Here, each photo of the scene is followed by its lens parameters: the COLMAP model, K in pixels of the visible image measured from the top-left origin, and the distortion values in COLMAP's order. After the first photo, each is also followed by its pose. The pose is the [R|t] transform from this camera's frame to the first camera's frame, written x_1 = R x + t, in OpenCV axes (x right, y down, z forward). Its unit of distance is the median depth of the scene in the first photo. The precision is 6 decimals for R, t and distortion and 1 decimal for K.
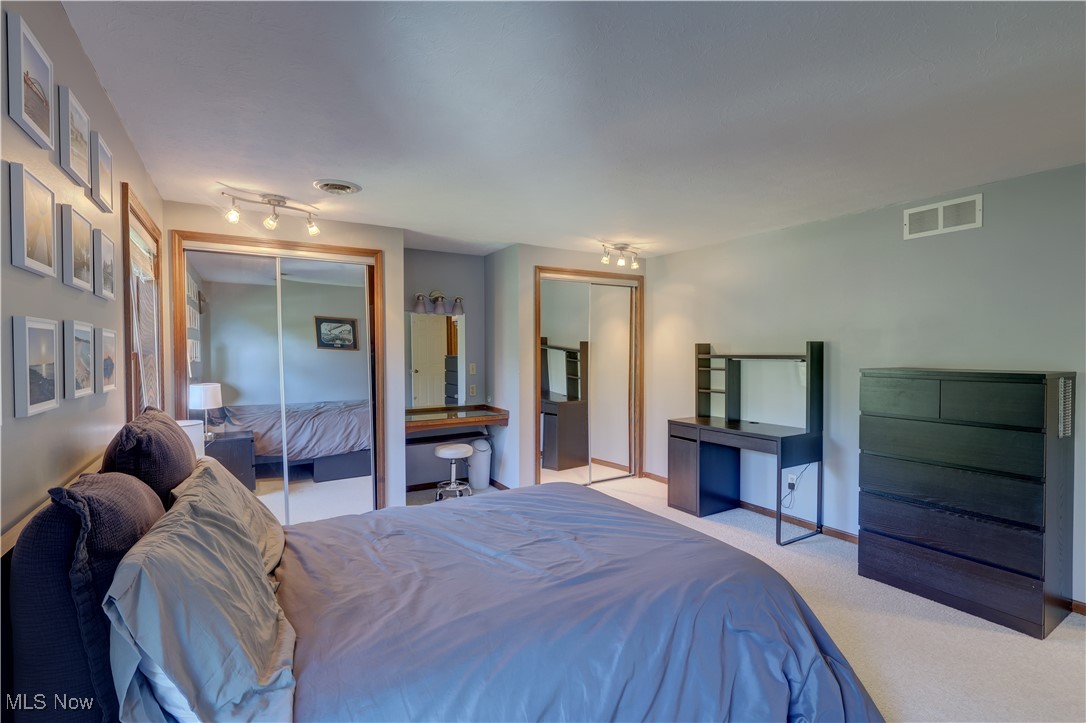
lens RADIAL K [[501.5, 0, 541.4], [0, 501.5, 358.3], [0, 0, 1]] dist [-0.005092, 0.000420]
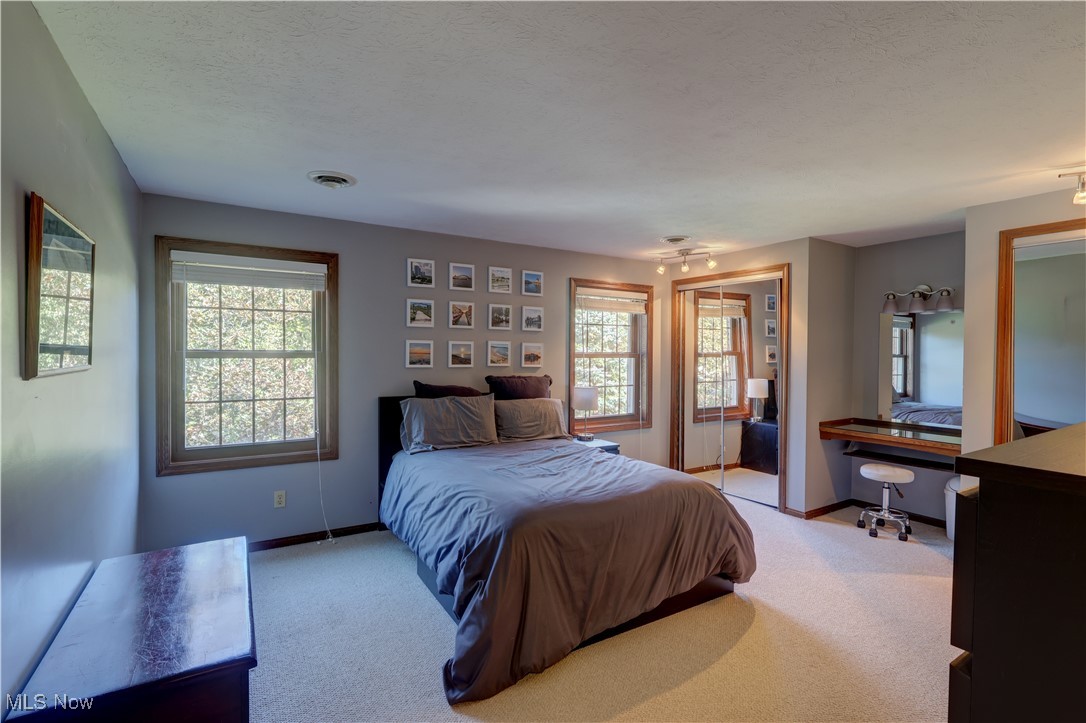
lens RADIAL K [[501.5, 0, 541.4], [0, 501.5, 358.3], [0, 0, 1]] dist [-0.005092, 0.000420]
pose [[0.013752, 0.015151, -0.999791, 0.759534], [-0.029863, 0.999445, 0.014736, -0.007870], [0.999459, 0.029654, 0.014197, 0.446175]]
